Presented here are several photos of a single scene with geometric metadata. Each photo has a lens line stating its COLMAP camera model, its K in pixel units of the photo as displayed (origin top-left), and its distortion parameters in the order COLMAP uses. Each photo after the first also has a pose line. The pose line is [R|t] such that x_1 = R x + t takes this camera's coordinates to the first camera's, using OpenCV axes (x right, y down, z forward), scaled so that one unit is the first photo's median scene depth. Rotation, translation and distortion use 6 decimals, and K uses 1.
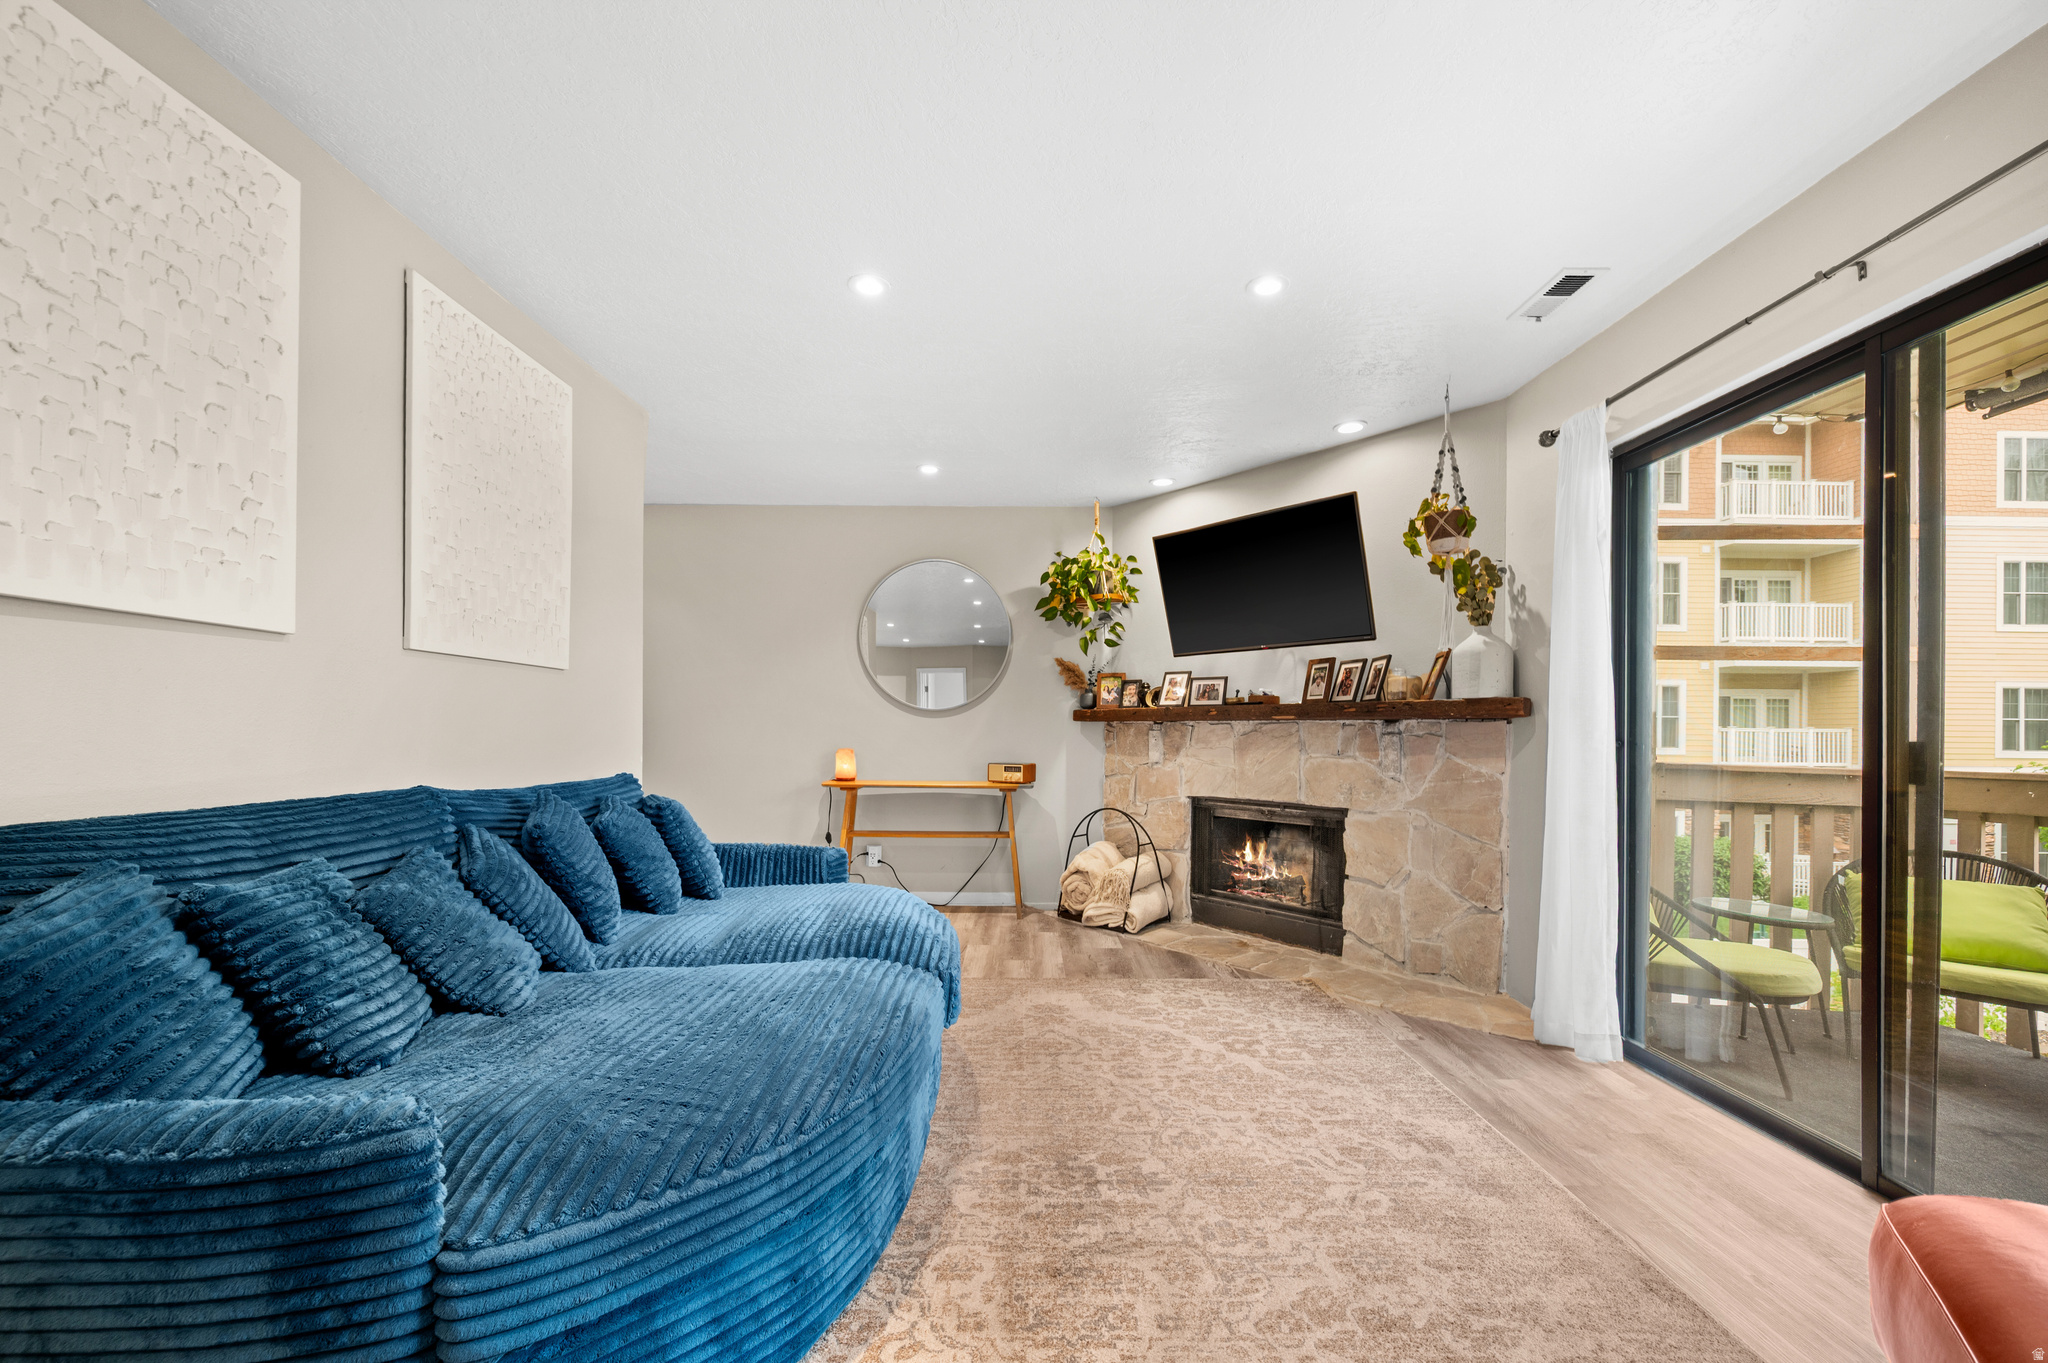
lens RADIAL K [[824.9, 0, 1034.9], [0, 824.9, 735.3], [0, 0, 1]] dist [0.001953, -0.000940]
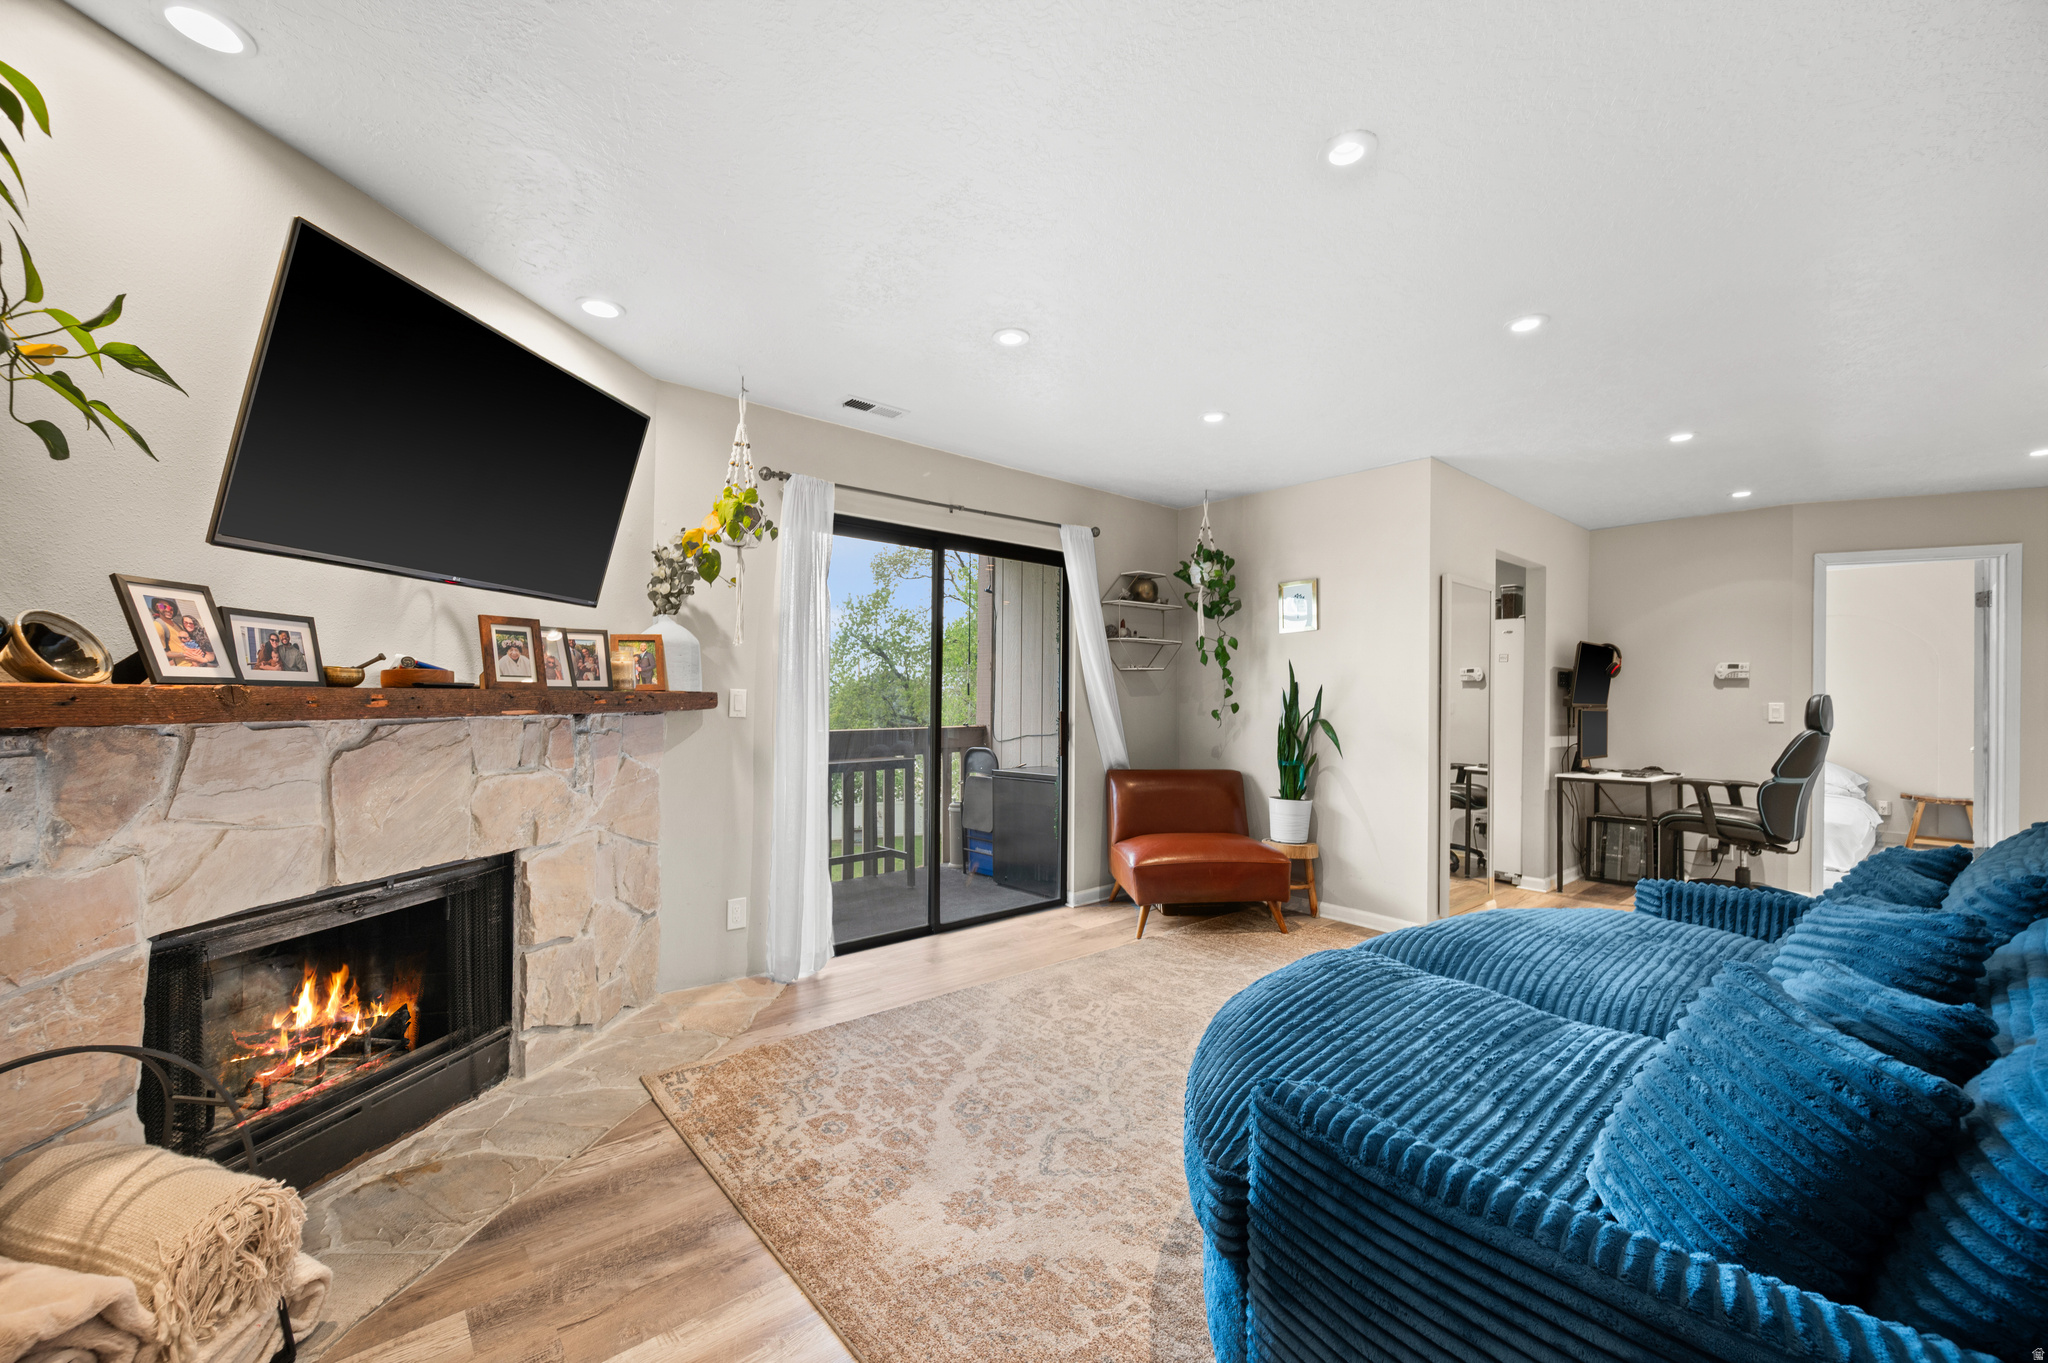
lens RADIAL K [[824.9, 0, 1037.6], [0, 824.9, 693.8], [0, 0, 1]] dist [0.001953, -0.000940]
pose [[-0.661441, -0.014988, 0.749847, -0.386414], [-0.018511, 0.999822, 0.003656, -0.044776], [-0.749769, -0.011462, -0.661601, 1.126962]]
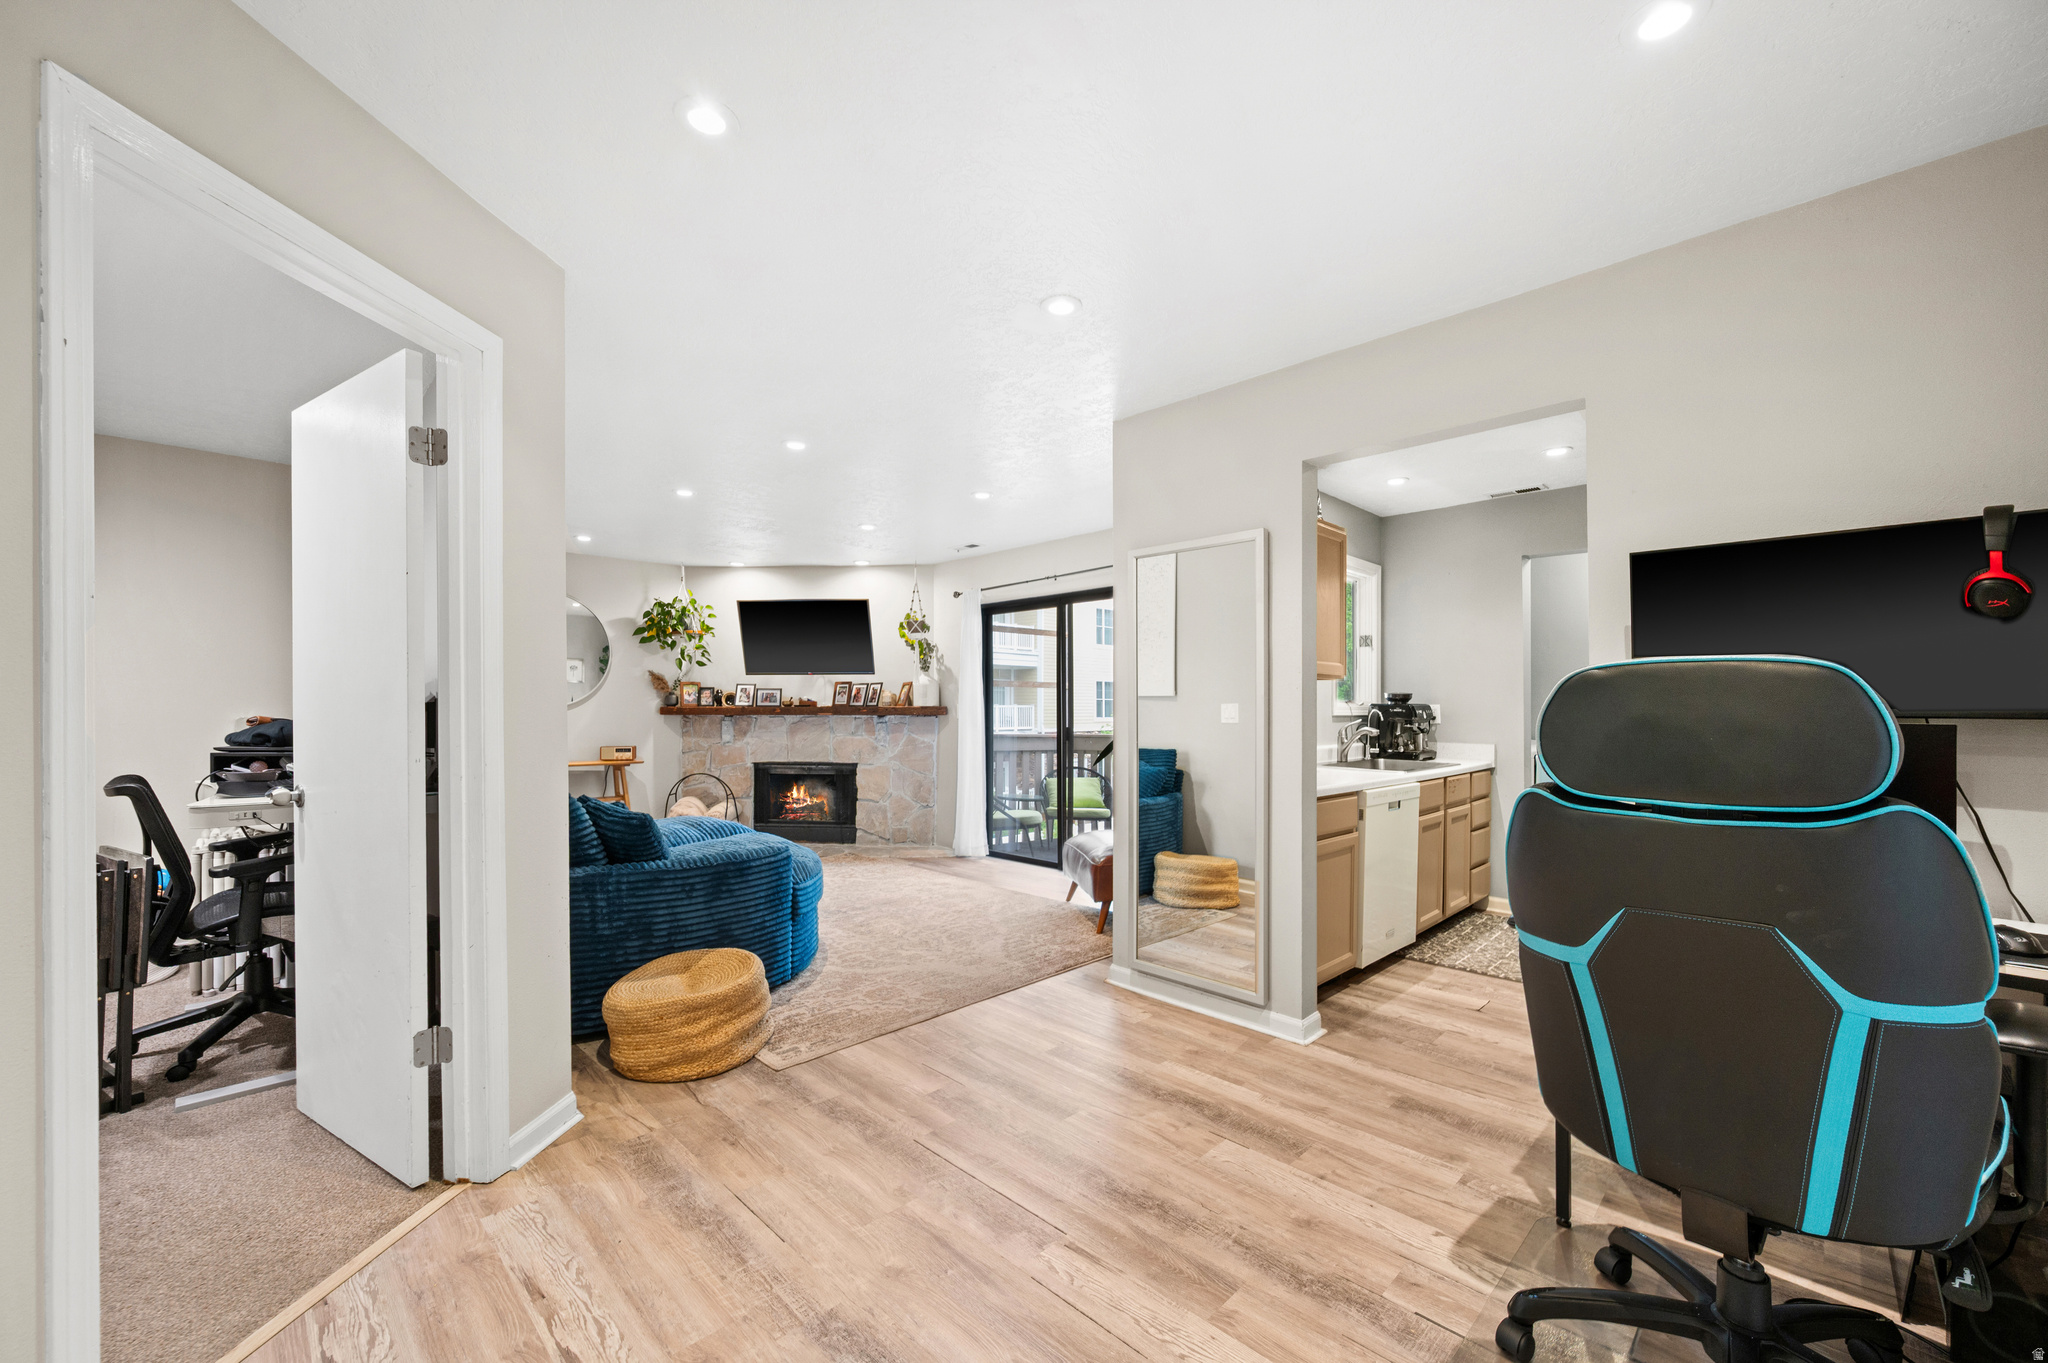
lens RADIAL K [[824.9, 0, 1003.8], [0, 824.9, 706.7], [0, 0, 1]] dist [0.001953, -0.000940]
pose [[0.732760, -0.006599, 0.680455, -0.641040], [0.006418, 0.999976, 0.002785, -0.040807], [-0.680457, 0.002326, 0.732784, -0.583771]]
